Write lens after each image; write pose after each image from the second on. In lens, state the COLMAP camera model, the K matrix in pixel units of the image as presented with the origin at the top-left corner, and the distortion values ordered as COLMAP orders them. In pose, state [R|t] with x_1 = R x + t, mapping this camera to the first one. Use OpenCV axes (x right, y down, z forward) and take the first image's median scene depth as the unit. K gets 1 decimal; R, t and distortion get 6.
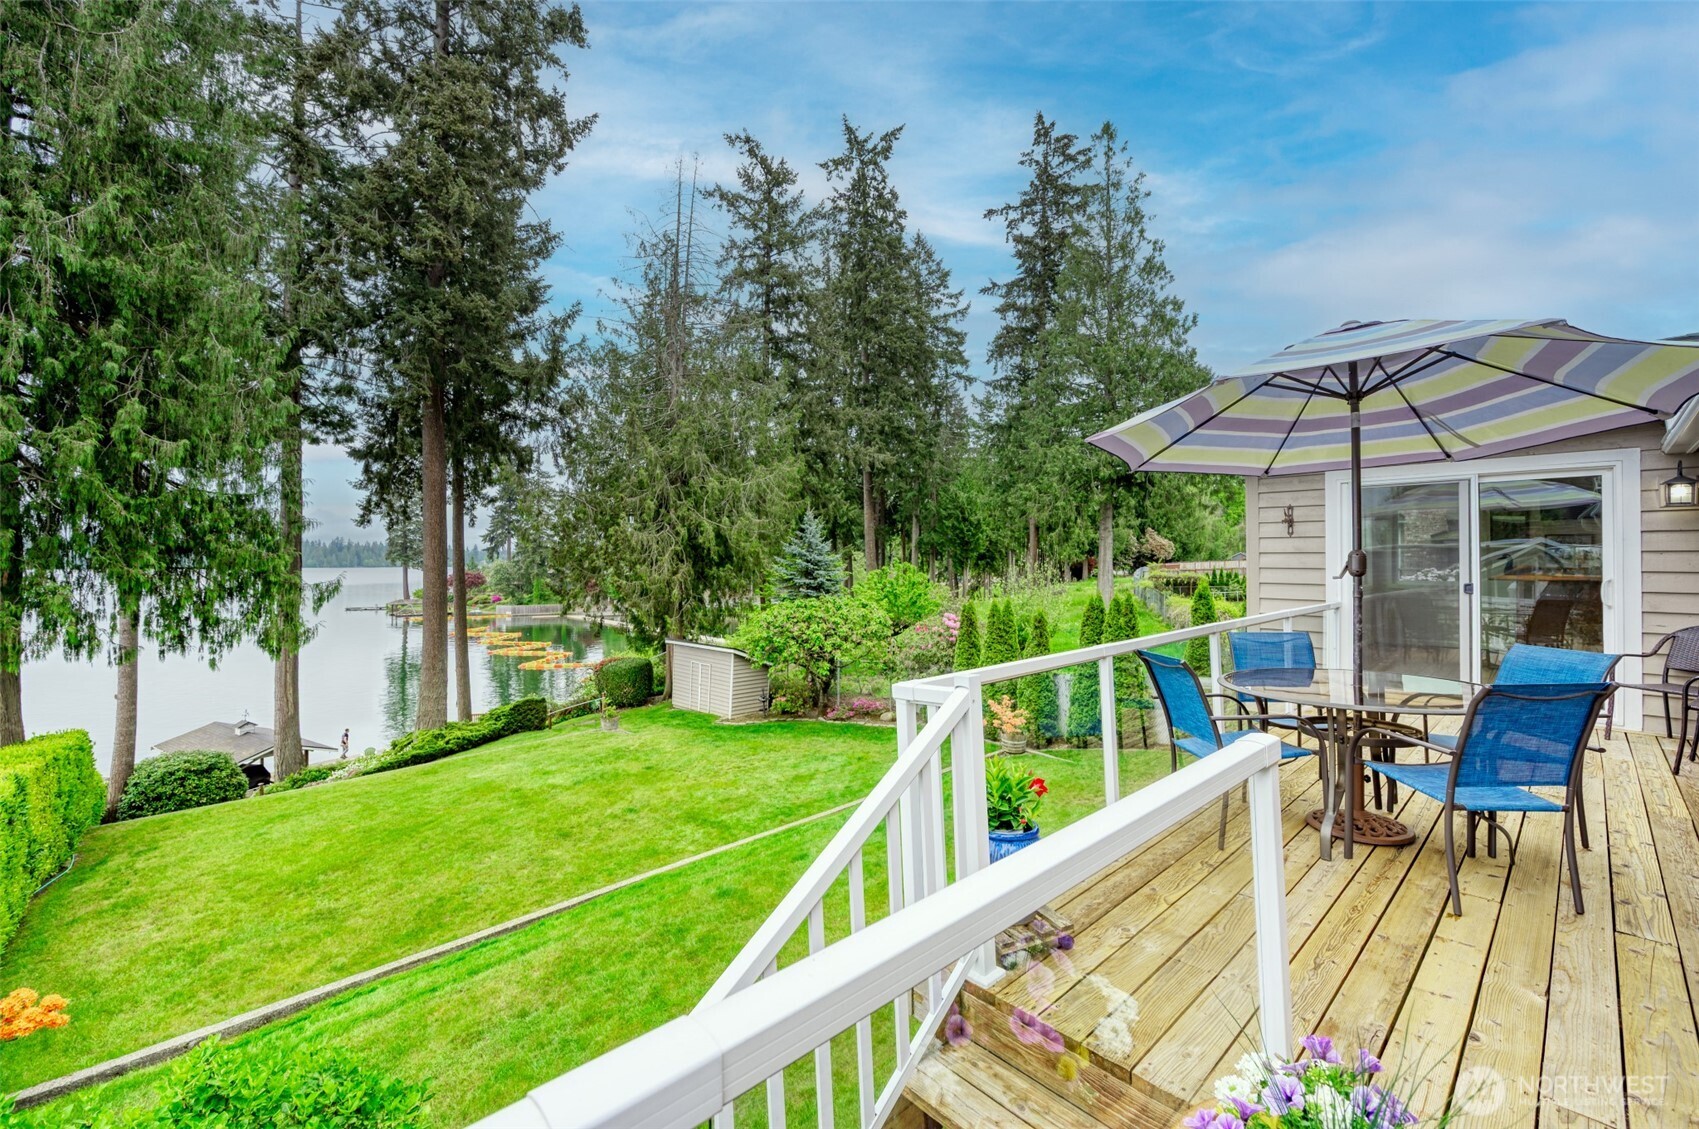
lens RADIAL K [[683.5, 0, 849.5], [0, 683.5, 564.5], [0, 0, 1]] dist [-0.025673, -0.000048]
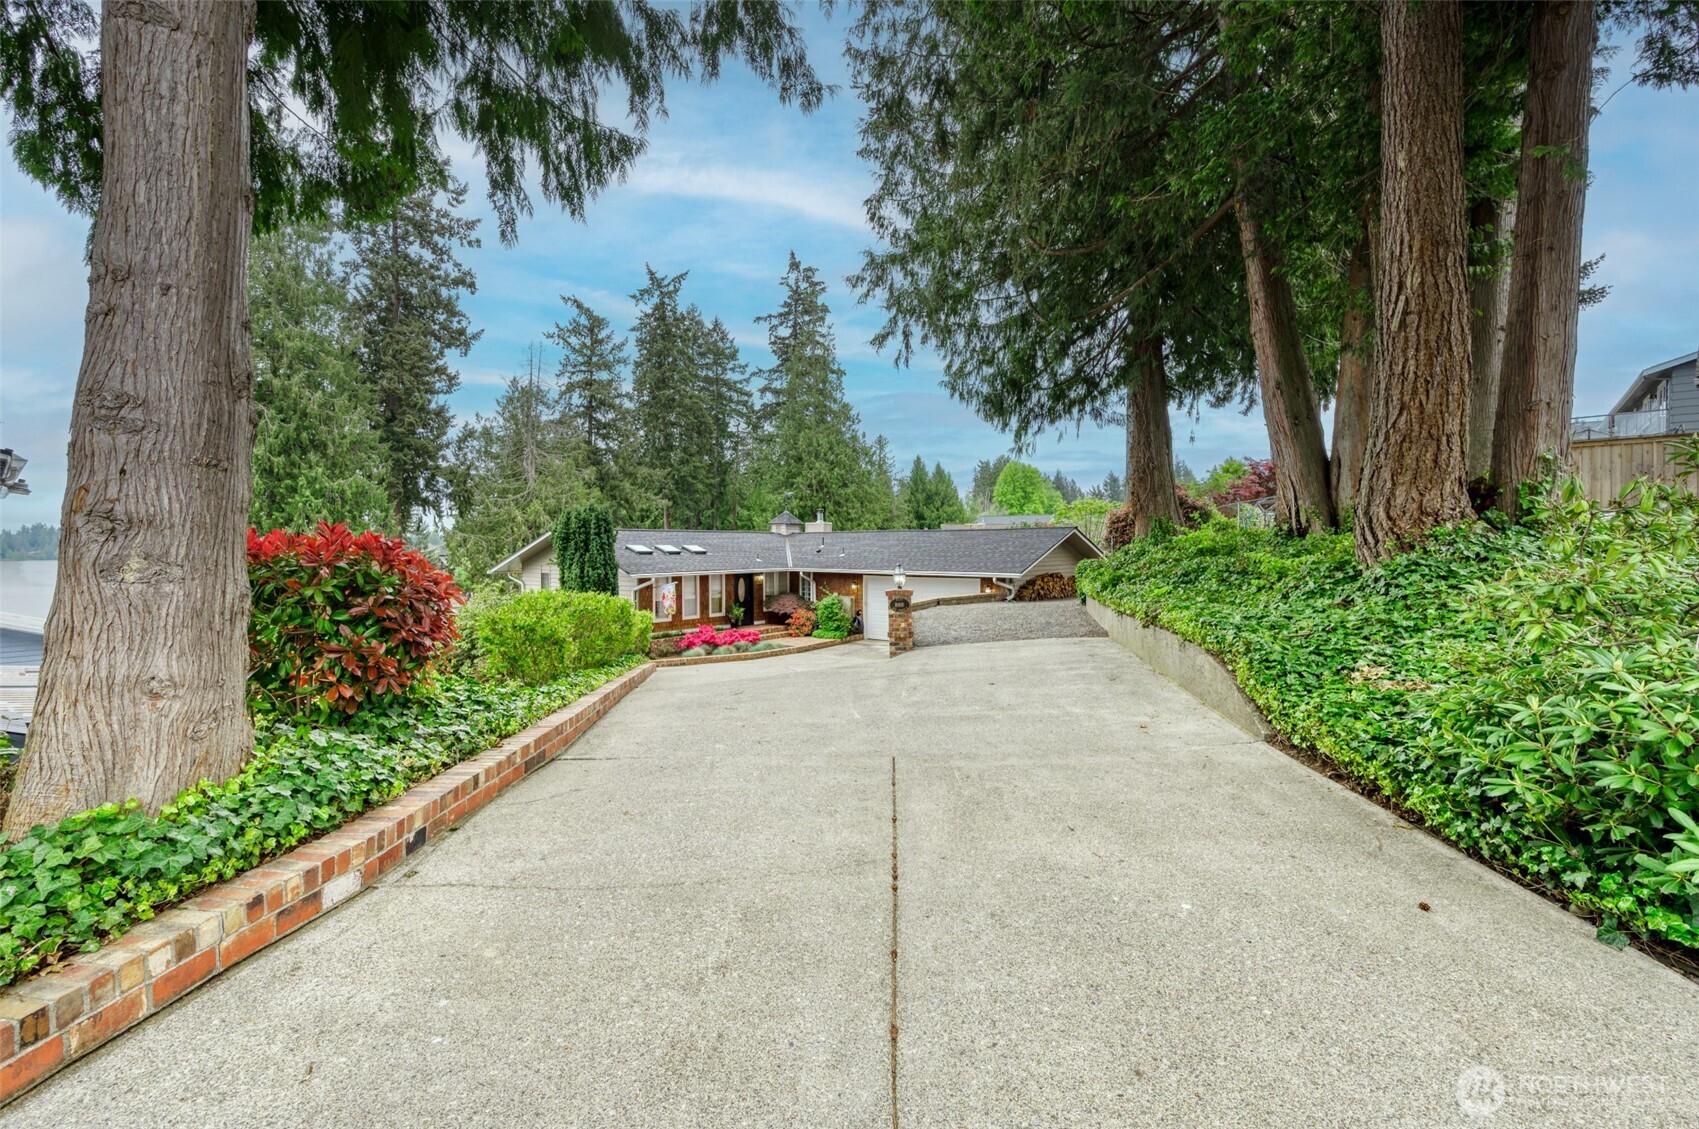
lens RADIAL K [[702.5, 0, 851.3], [0, 702.5, 559.3], [0, 0, 1]] dist [-0.000172, 0.000003]
pose [[0.983106, -0.009474, 0.182791, 0.143805], [0.006912, 0.999869, 0.014651, -0.030088], [-0.182906, -0.013140, 0.983043, -0.604095]]
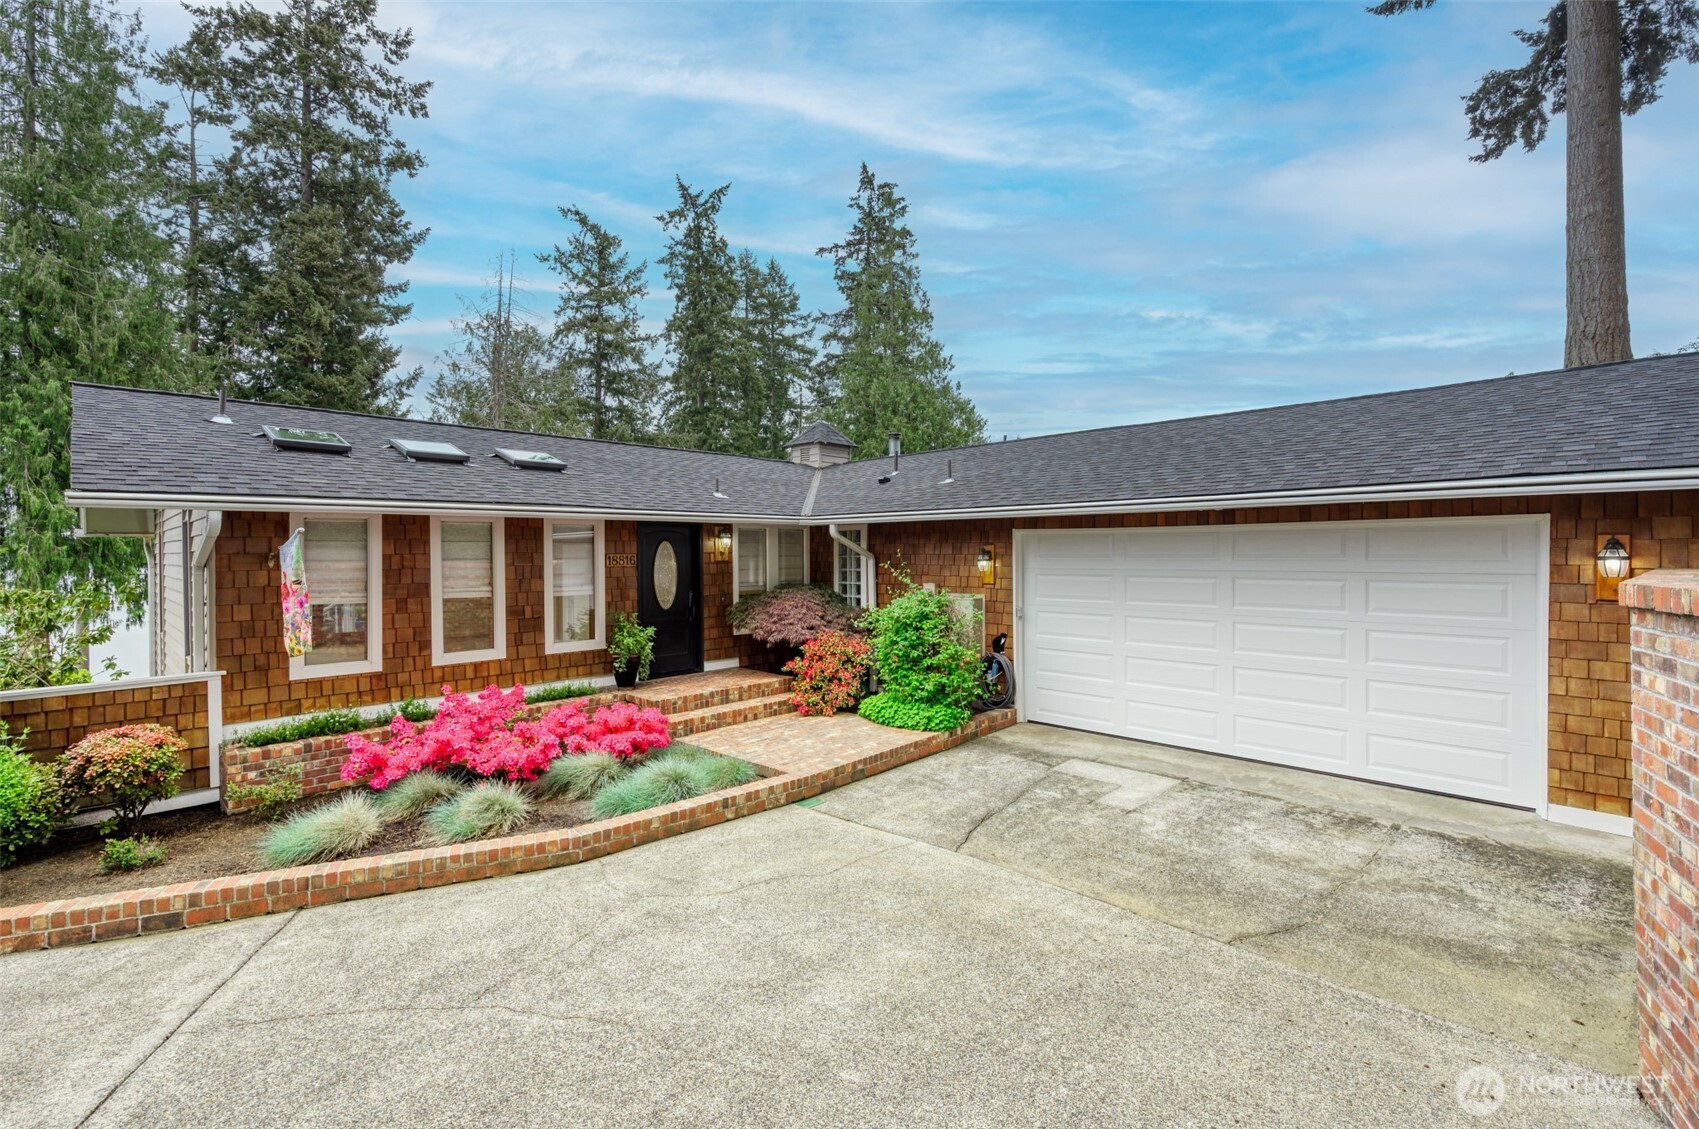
lens RADIAL K [[729.0, 0, 849.5], [0, 729.0, 564.5], [0, 0, 1]] dist [-0.019185, -0.000316]
pose [[0.997754, -0.011619, 0.065963, 0.195152], [0.010794, 0.999859, 0.012840, -0.004894], [-0.066103, -0.012099, 0.997739, -0.271251]]
